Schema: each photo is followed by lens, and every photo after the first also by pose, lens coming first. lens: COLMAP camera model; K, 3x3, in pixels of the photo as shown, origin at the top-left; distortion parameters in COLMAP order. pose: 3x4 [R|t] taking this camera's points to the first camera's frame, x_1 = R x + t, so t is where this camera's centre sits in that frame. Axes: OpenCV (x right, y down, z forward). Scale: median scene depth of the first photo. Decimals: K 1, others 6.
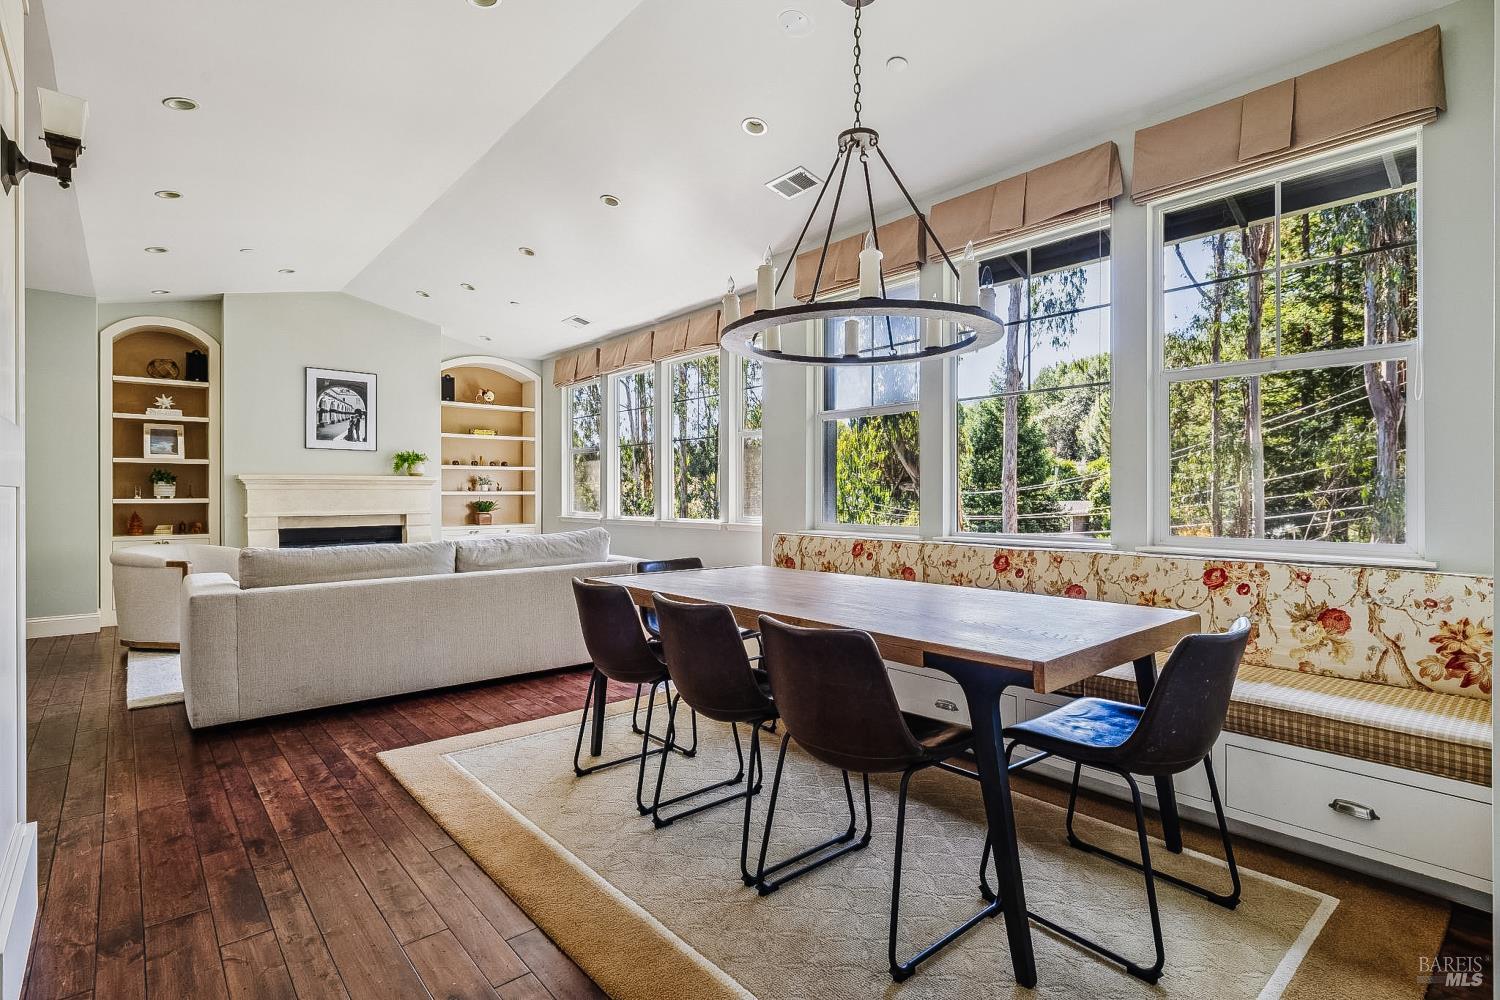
lens RADIAL K [[731.8, 0, 750.0], [0, 731.8, 500.0], [0, 0, 1]] dist [0.001679, 0.000715]
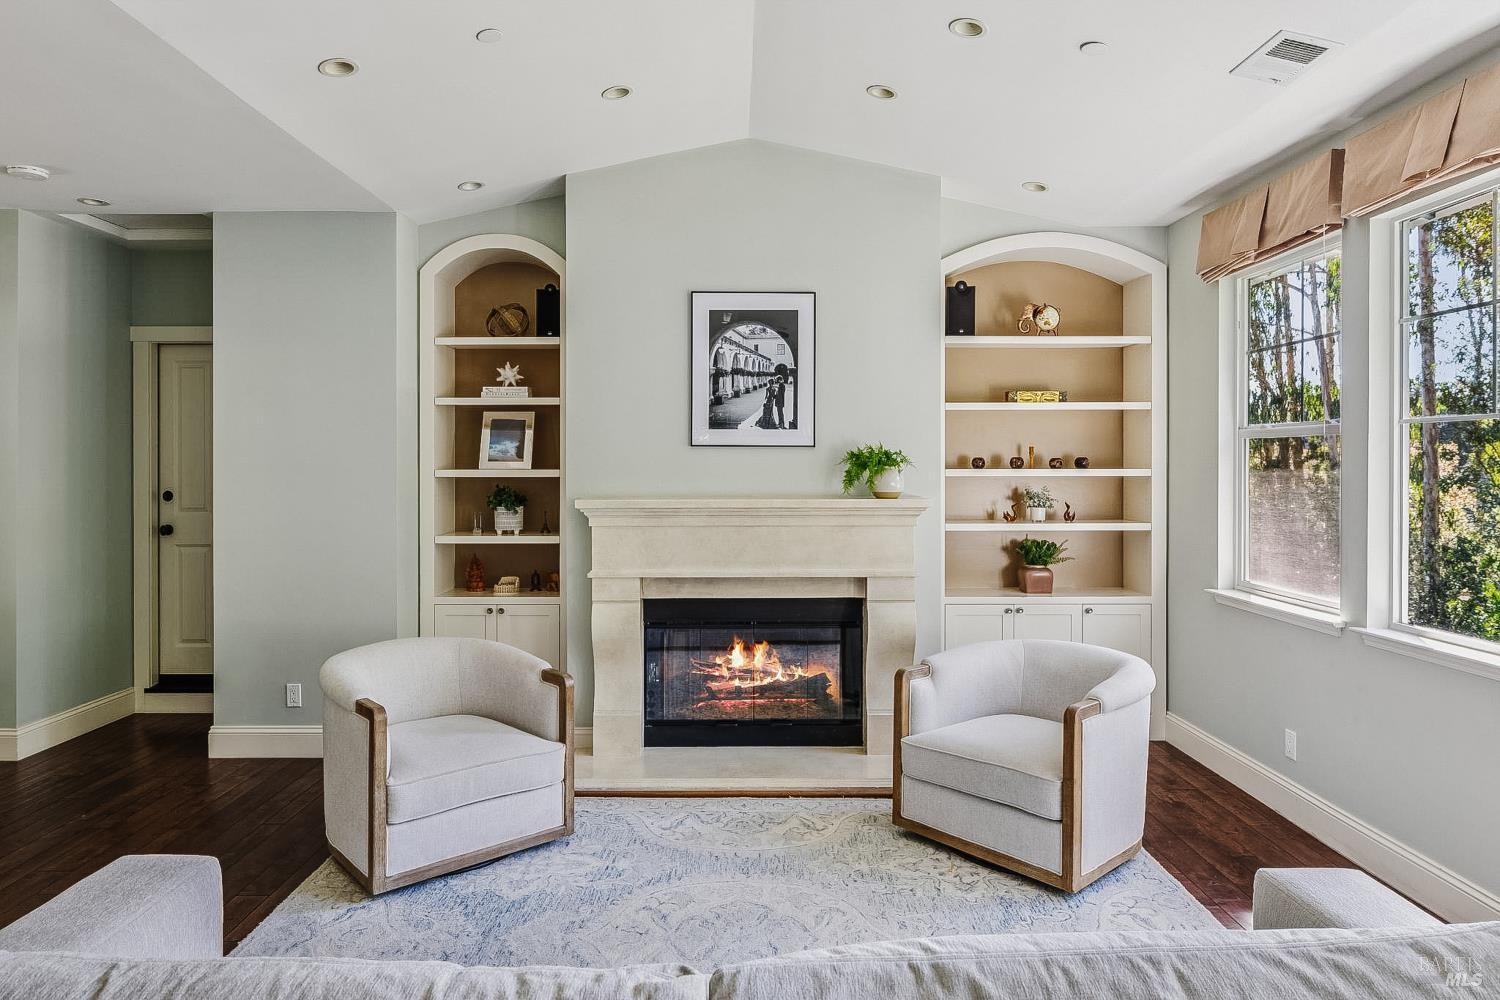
lens RADIAL K [[951.0, 0, 733.6], [0, 951.0, 479.8], [0, 0, 1]] dist [0.003521, 0.001141]
pose [[0.760075, 0.007792, -0.649789, -0.137320], [-0.005967, 0.999970, 0.005011, -0.049169], [0.649808, 0.000068, 0.760098, 0.491279]]
